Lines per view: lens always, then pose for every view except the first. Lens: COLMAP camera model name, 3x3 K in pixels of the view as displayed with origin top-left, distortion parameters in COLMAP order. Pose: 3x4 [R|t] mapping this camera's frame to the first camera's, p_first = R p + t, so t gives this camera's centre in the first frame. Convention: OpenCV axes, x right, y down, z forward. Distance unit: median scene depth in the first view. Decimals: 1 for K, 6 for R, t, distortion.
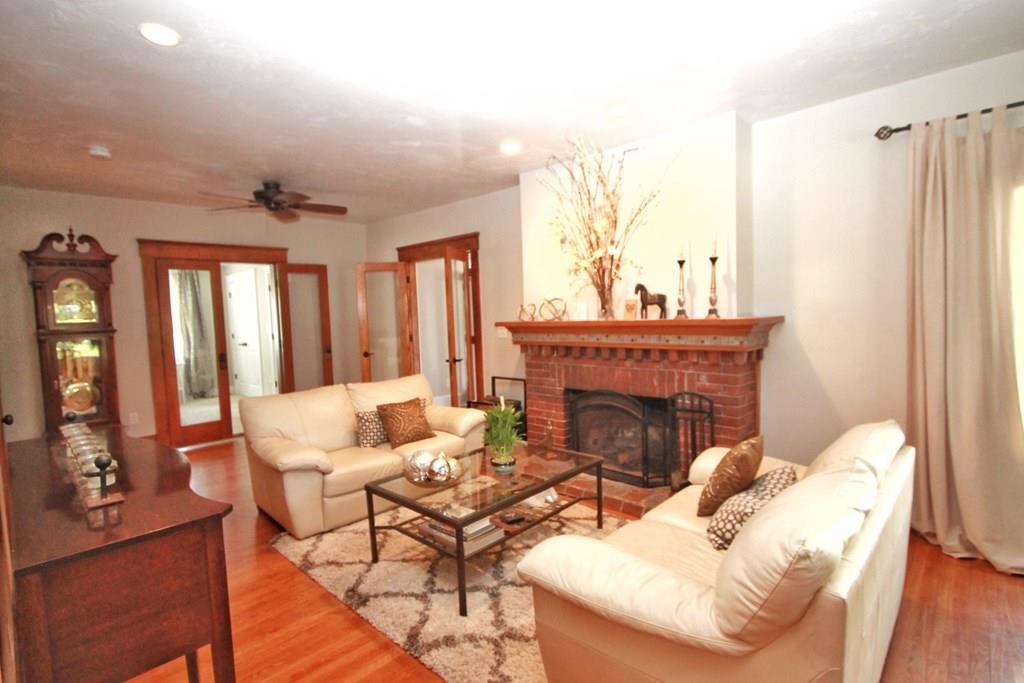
lens RADIAL K [[472.6, 0, 523.4], [0, 472.6, 339.0], [0, 0, 1]] dist [-0.028242, 0.006610]
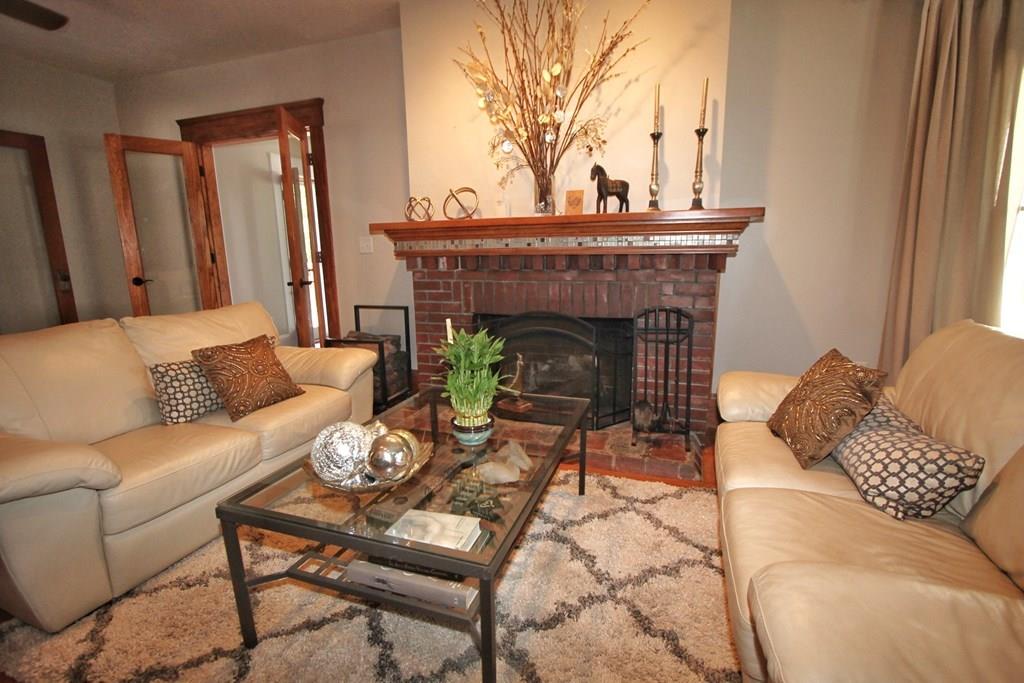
lens RADIAL K [[472.6, 0, 523.4], [0, 472.6, 339.0], [0, 0, 1]] dist [-0.028242, 0.006610]
pose [[0.923236, -0.056342, 0.380080, -0.155686], [0.007835, 0.991746, 0.127982, 0.058380], [-0.384154, -0.115180, 0.916056, 0.331490]]
